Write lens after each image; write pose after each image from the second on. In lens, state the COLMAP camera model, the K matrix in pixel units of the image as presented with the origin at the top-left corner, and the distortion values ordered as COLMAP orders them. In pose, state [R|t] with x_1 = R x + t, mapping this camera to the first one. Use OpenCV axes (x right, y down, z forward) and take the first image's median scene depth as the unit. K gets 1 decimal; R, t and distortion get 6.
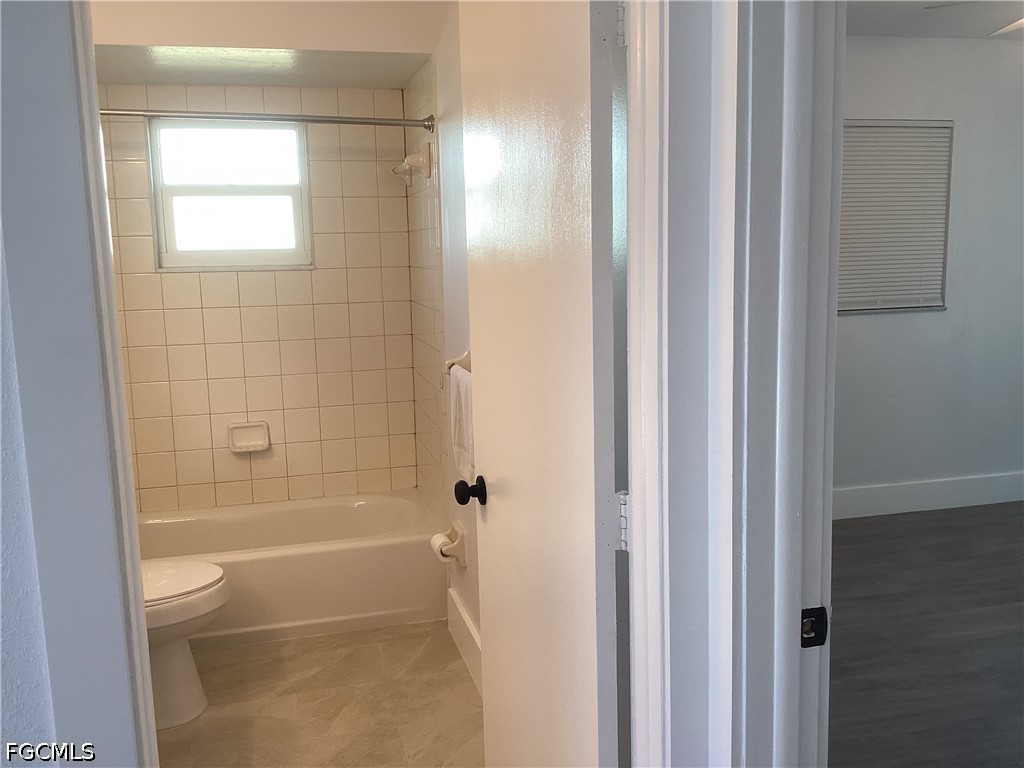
lens RADIAL K [[935.1, 0, 514.7], [0, 935.1, 386.9], [0, 0, 1]] dist [0.005600, 0.000000]
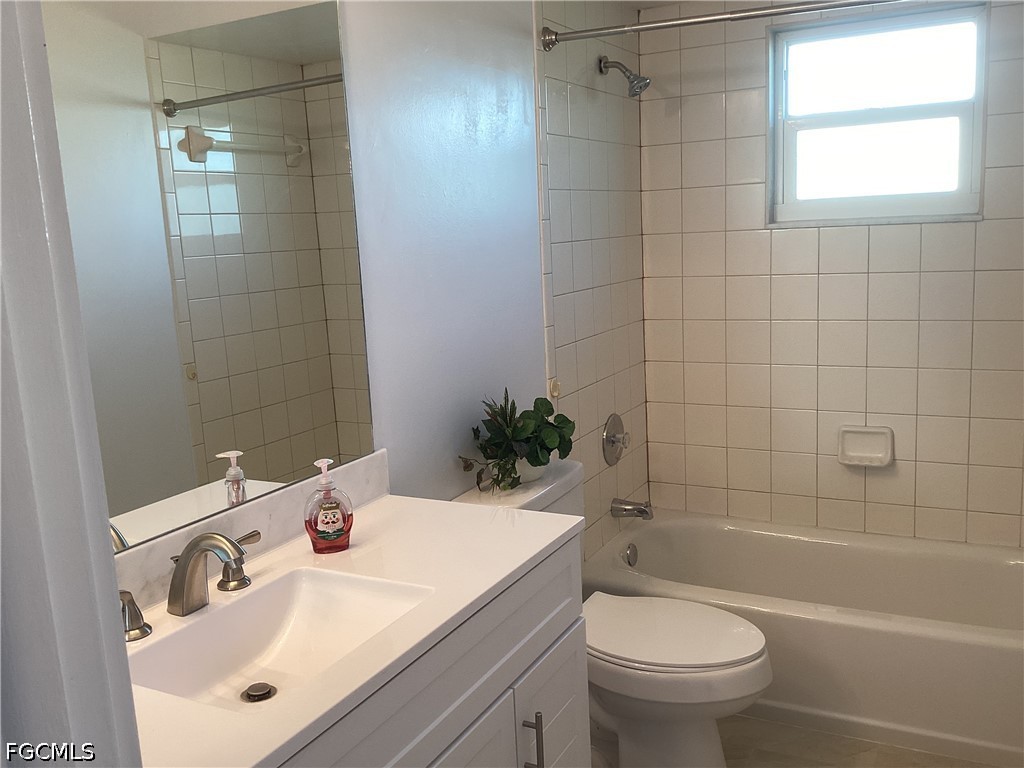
lens RADIAL K [[935.1, 0, 521.5], [0, 935.1, 380.4], [0, 0, 1]] dist [0.005600, 0.000000]
pose [[0.735580, 0.097679, -0.670359, 0.012750], [-0.064705, 0.995156, 0.074005, -0.037233], [0.674341, -0.011061, 0.738337, 0.257499]]
